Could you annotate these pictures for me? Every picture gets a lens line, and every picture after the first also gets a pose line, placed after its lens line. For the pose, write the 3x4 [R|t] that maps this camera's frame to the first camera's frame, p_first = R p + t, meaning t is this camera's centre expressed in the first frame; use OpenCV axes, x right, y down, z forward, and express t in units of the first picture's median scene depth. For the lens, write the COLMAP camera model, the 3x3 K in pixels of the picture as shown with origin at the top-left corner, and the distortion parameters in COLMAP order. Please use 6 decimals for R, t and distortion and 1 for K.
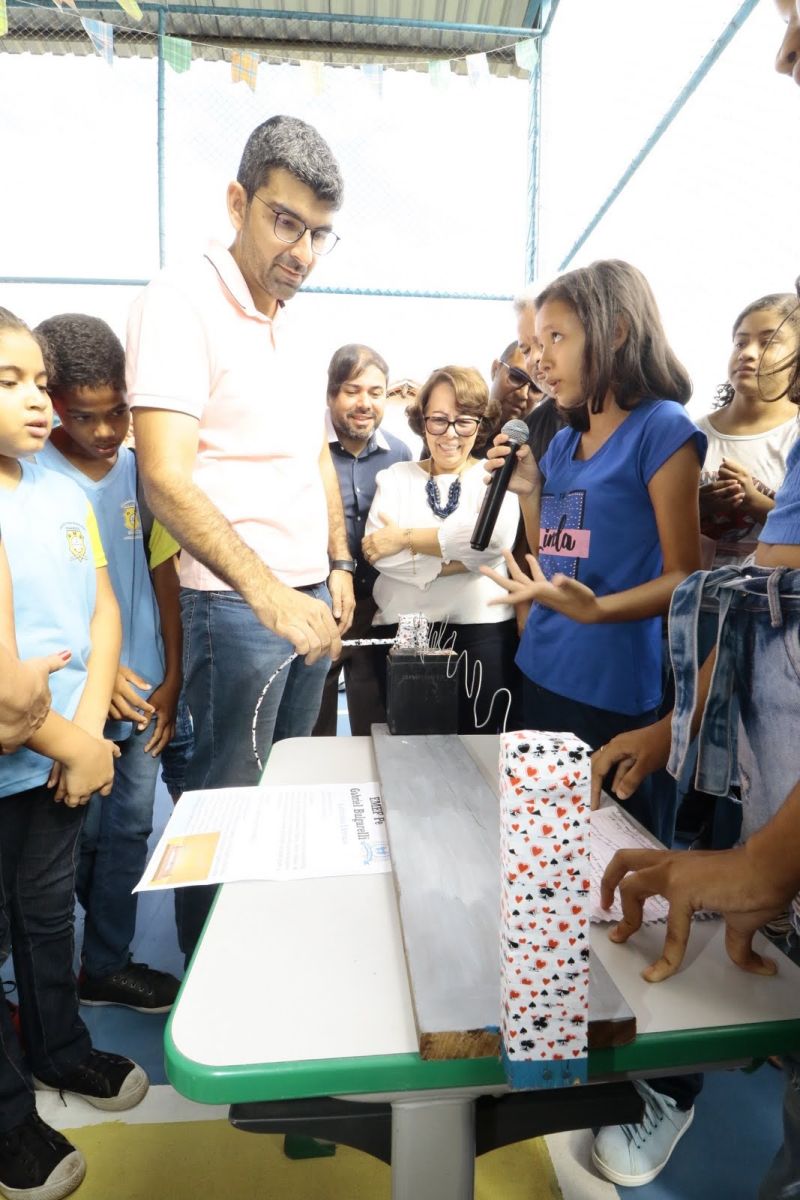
lens RADIAL K [[560.2, 0, 401.8], [0, 560.2, 598.9], [0, 0, 1]] dist [0.000532, 0.000094]
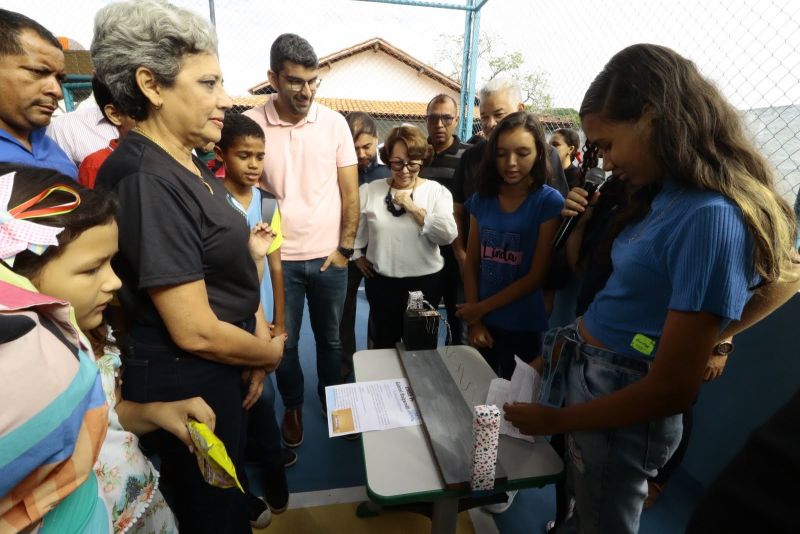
lens RADIAL K [[373.5, 0, 399.4], [0, 373.5, 266.8], [0, 0, 1]] dist [0.000532, 0.000094]
pose [[0.996918, -0.002200, 0.078424, -0.400583], [-0.014136, 0.978211, 0.207132, -0.933010], [-0.077171, -0.207602, 0.975165, -0.873330]]
